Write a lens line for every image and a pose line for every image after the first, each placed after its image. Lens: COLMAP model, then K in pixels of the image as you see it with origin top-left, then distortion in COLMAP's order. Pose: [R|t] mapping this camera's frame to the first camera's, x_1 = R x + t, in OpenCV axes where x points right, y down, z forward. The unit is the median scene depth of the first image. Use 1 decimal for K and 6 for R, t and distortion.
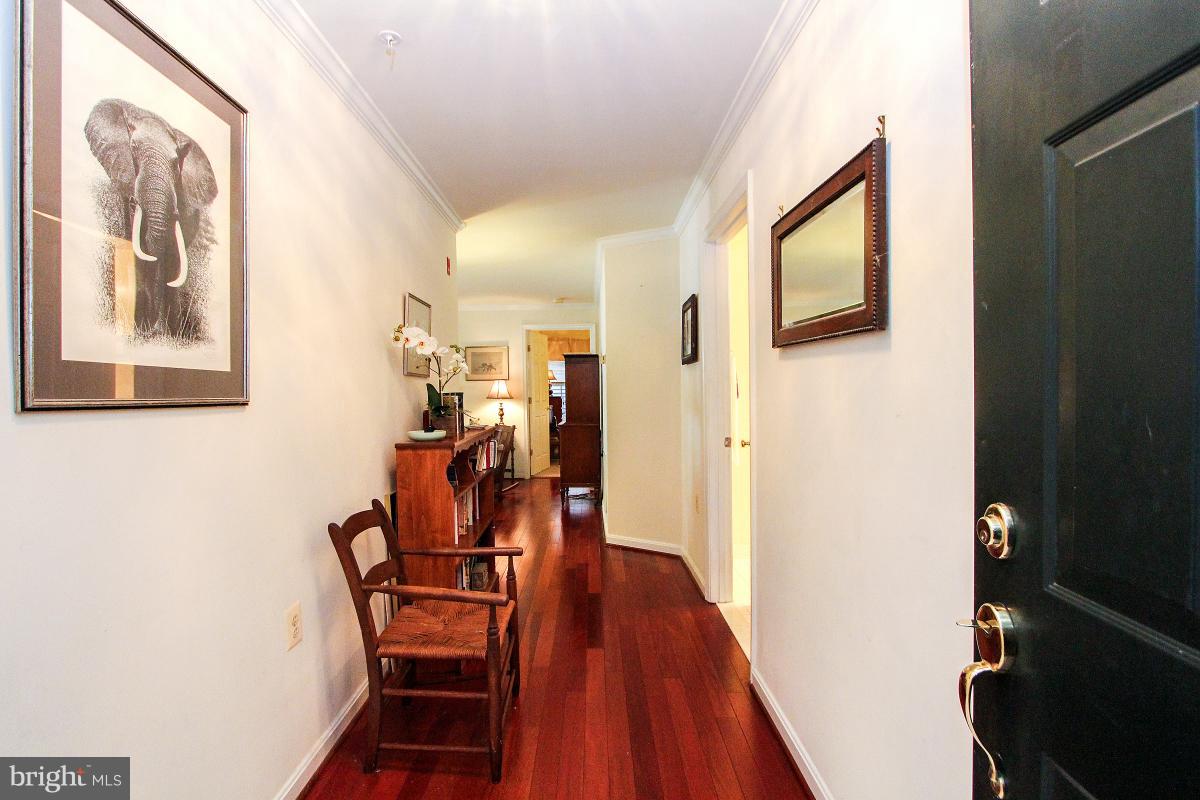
lens RADIAL K [[572.7, 0, 596.5], [0, 572.7, 402.6], [0, 0, 1]] dist [-0.014605, 0.001054]
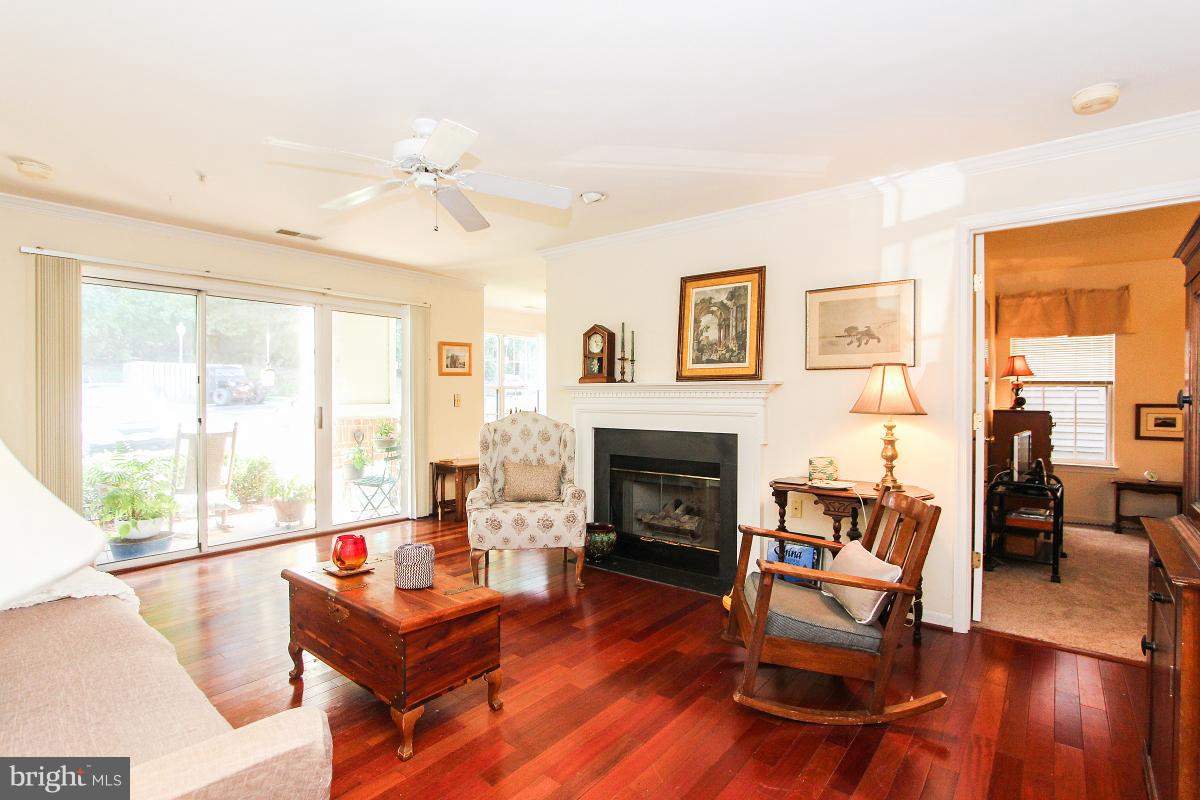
lens RADIAL K [[593.9, 0, 600.7], [0, 593.9, 395.5], [0, 0, 1]] dist [-0.016379, 0.000586]
pose [[0.786925, 0.023257, -0.616611, -0.073373], [-0.036701, 0.999284, -0.009147, -0.008197], [0.615957, 0.029828, 0.787215, 0.554013]]
